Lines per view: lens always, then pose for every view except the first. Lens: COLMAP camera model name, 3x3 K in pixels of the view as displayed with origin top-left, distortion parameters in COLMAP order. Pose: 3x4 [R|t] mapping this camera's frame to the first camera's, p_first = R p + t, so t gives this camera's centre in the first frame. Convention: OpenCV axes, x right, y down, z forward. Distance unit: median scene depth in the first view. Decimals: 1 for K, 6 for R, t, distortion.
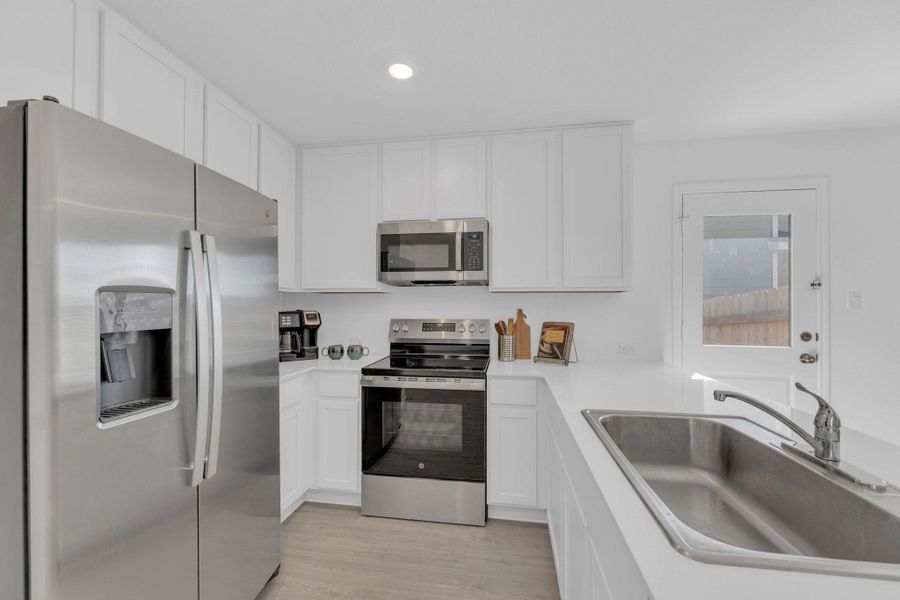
lens RADIAL K [[369.2, 0, 444.2], [0, 369.2, 301.6], [0, 0, 1]] dist [0.000817, -0.000905]
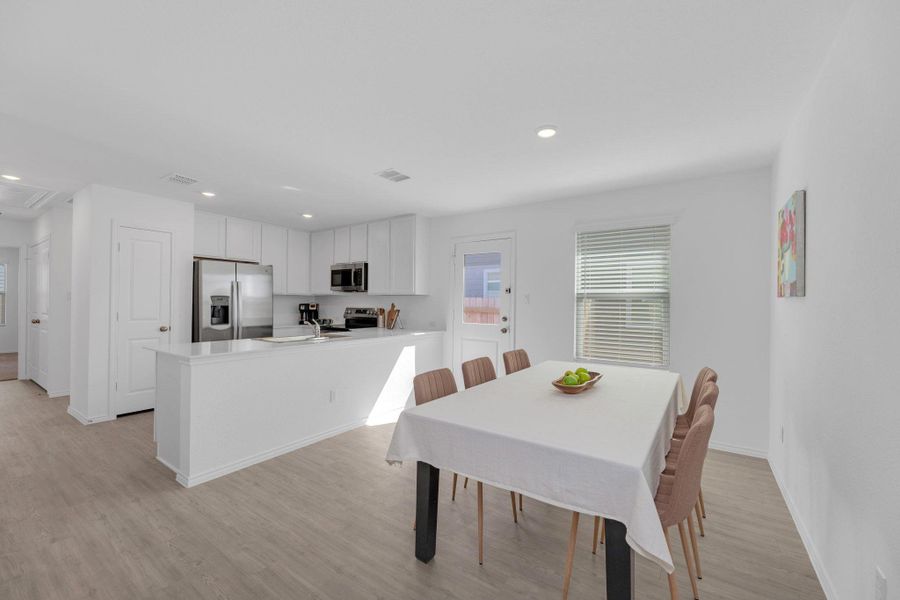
lens RADIAL K [[369.2, 0, 451.4], [0, 369.2, 299.6], [0, 0, 1]] dist [0.000817, -0.000905]
pose [[0.902463, 0.001599, -0.430764, 1.537660], [-0.000970, 0.999998, 0.001679, -0.004046], [0.430766, -0.001097, 0.902463, -0.769911]]
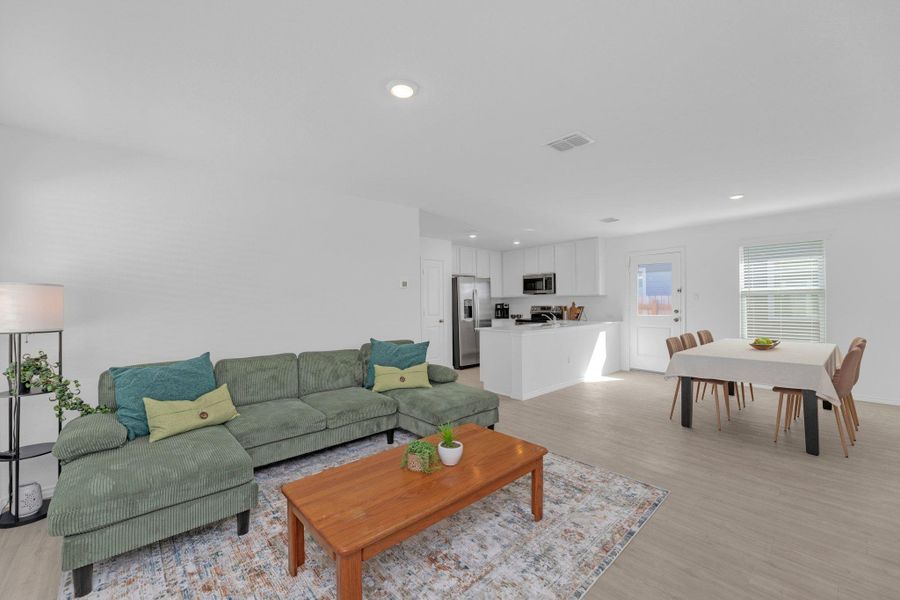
lens RADIAL K [[369.2, 0, 443.4], [0, 369.2, 301.1], [0, 0, 1]] dist [0.000817, -0.000905]
pose [[0.772772, -0.015641, -0.634491, 1.356056], [0.022884, 0.999733, 0.003226, -0.019819], [0.634271, -0.017013, 0.772924, -1.964545]]
